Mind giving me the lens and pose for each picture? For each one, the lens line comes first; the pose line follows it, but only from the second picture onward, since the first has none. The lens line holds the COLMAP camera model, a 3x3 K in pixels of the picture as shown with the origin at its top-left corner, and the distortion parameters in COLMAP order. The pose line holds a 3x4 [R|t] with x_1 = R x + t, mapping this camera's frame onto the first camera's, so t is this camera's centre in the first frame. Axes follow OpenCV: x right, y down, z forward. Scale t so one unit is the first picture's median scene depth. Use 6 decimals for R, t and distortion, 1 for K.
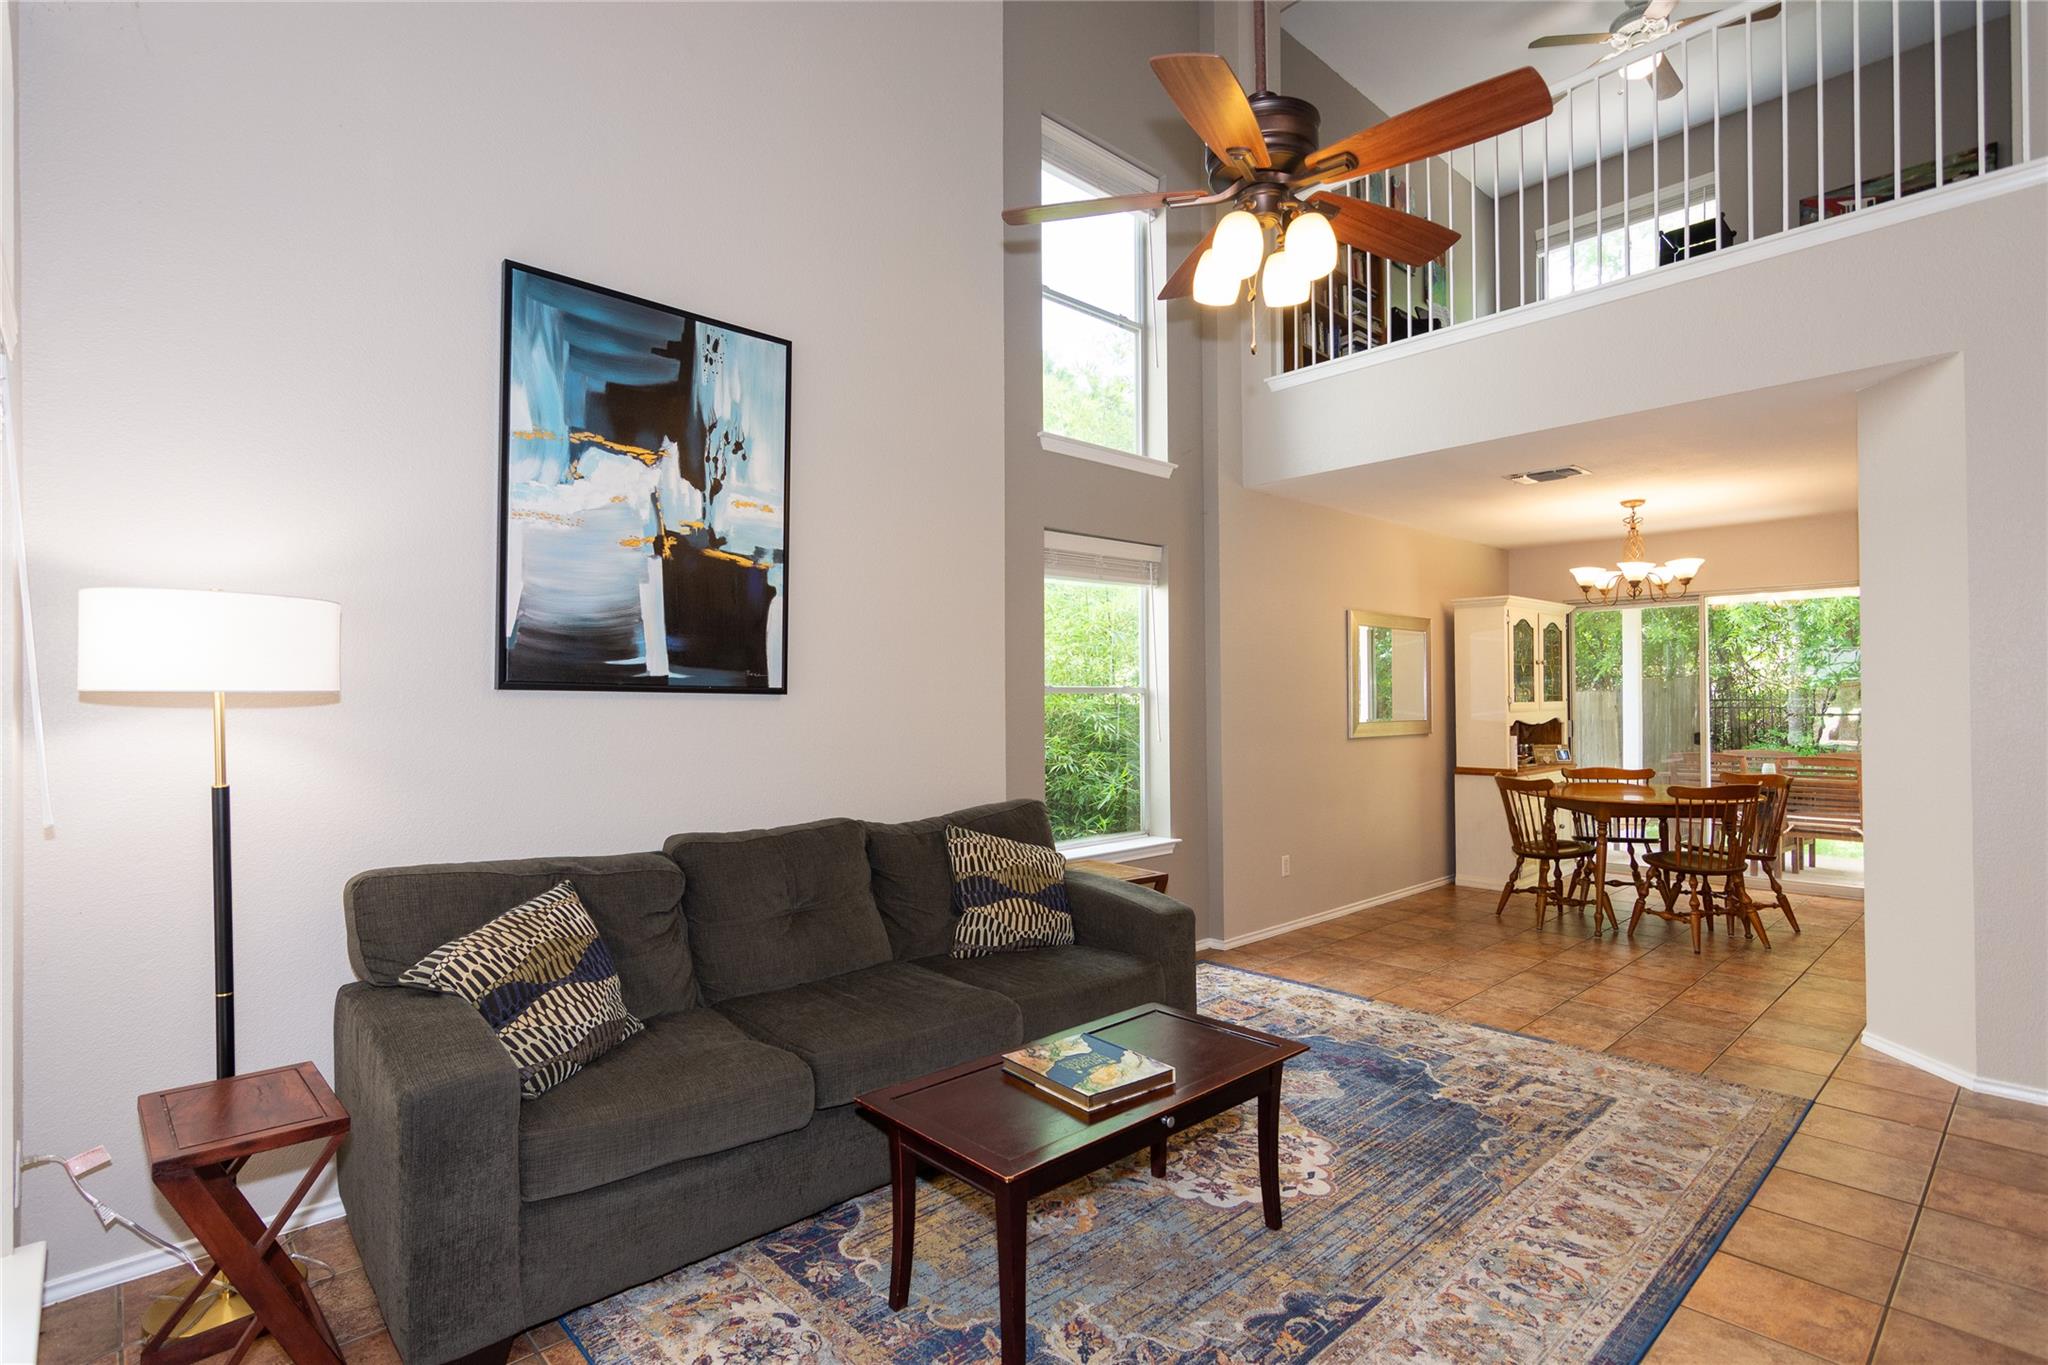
lens RADIAL K [[989.3, 0, 1024.1], [0, 989.3, 694.7], [0, 0, 1]] dist [0.002833, 0.000106]
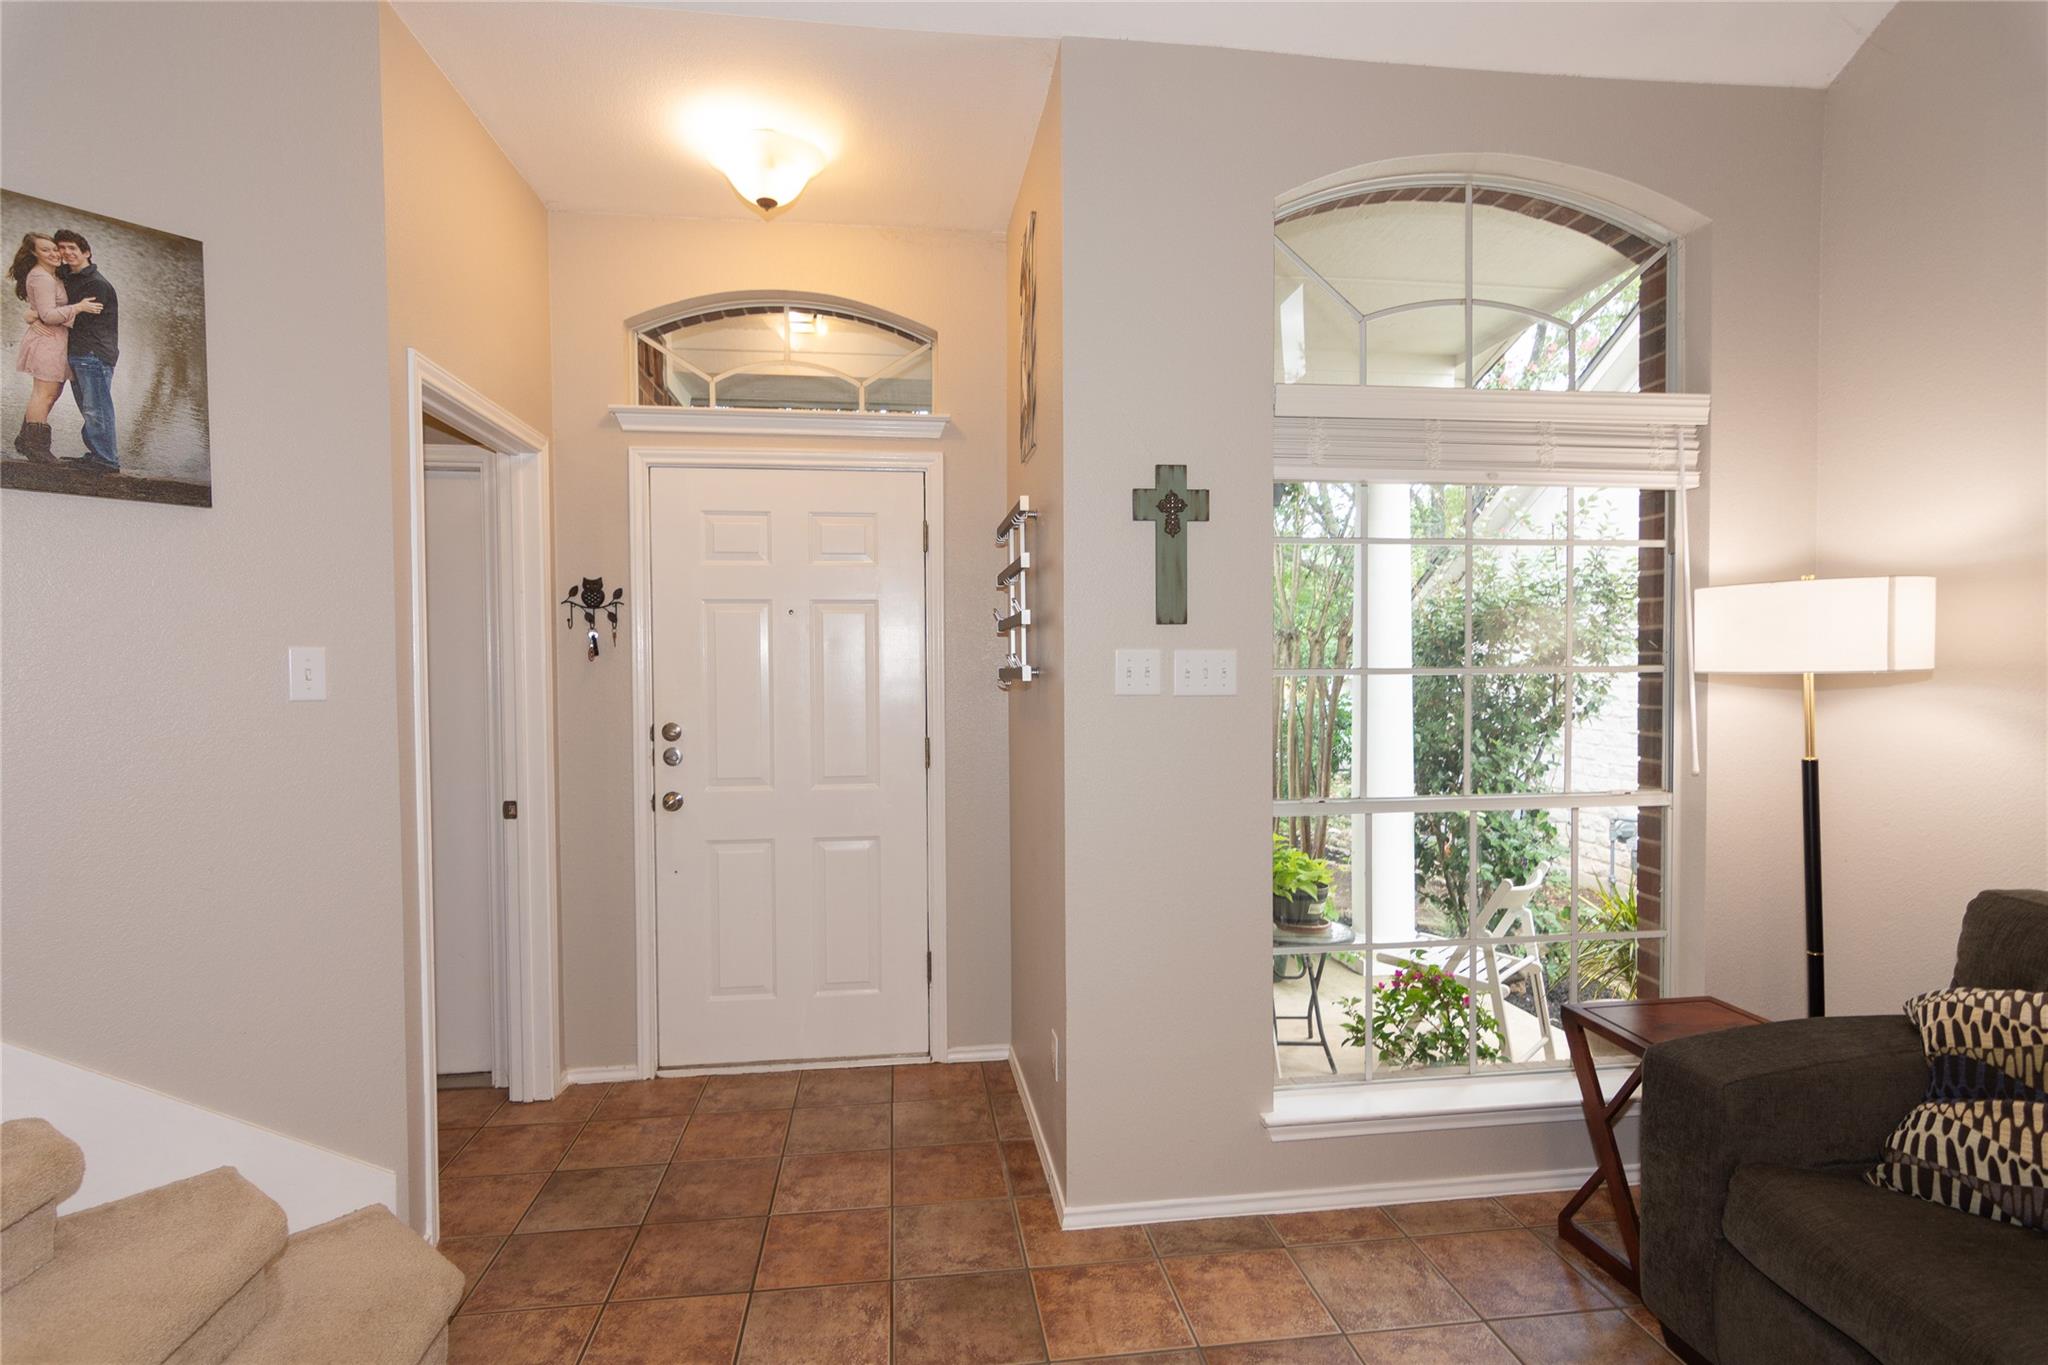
lens RADIAL K [[989.3, 0, 1024.5], [0, 989.3, 688.8], [0, 0, 1]] dist [0.002833, 0.000106]
pose [[-0.587811, 0.029308, -0.808467, 0.501215], [0.018854, 0.999568, 0.022528, -0.021600], [0.808778, -0.002000, -0.588110, 0.845703]]
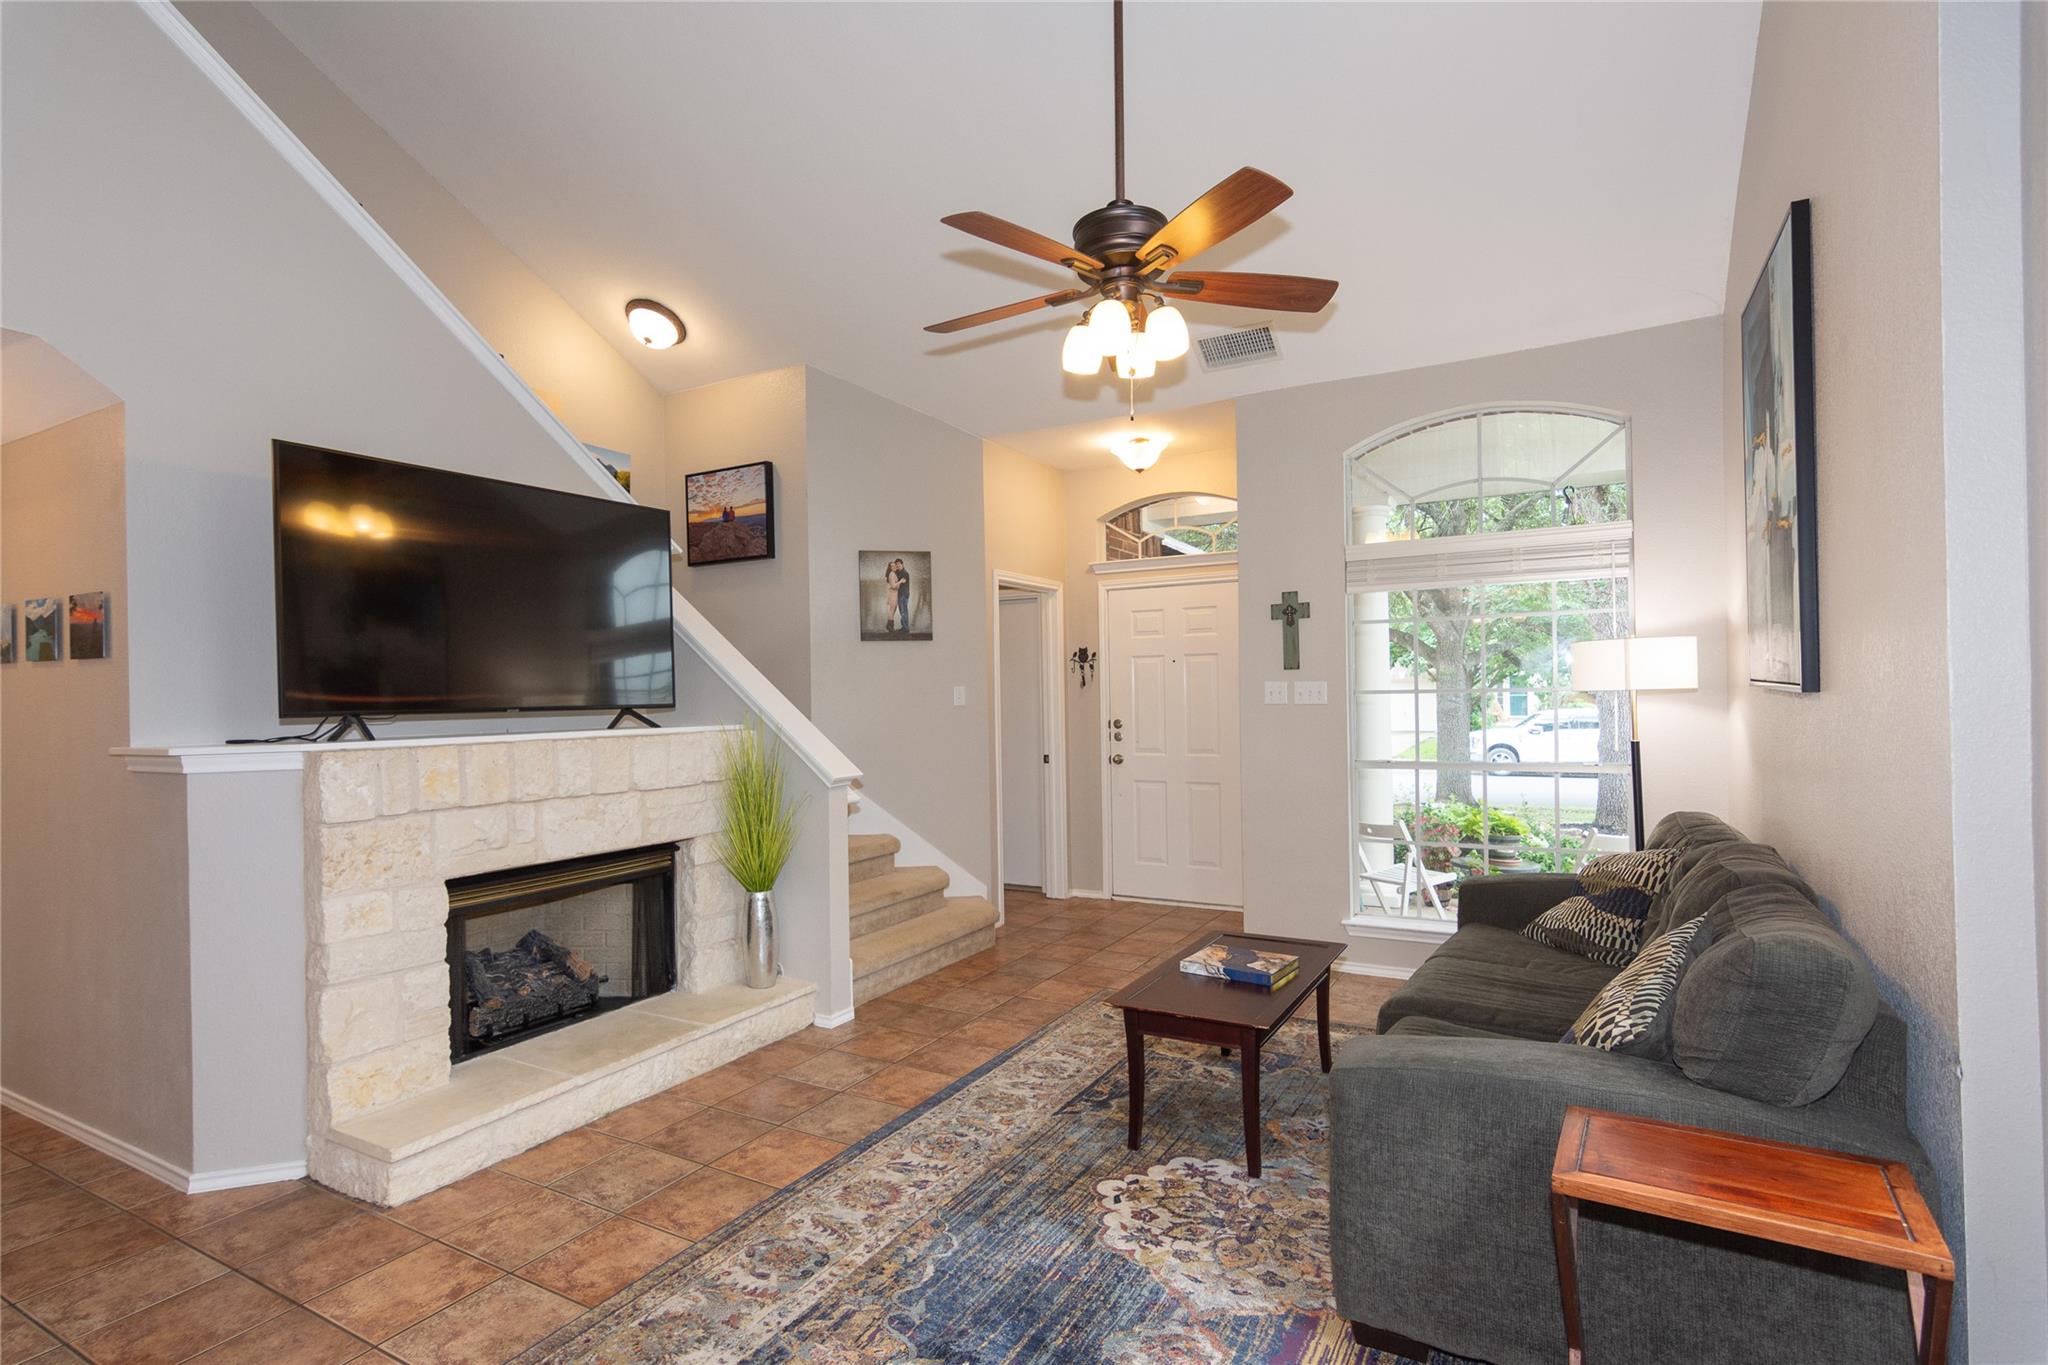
lens RADIAL K [[989.3, 0, 1024.8], [0, 989.3, 686.6], [0, 0, 1]] dist [0.002833, 0.000106]
pose [[-0.951741, 0.022060, -0.306109, 0.753604], [0.027145, 0.999555, -0.012367, -0.015868], [0.305700, -0.020079, -0.951916, 2.166724]]
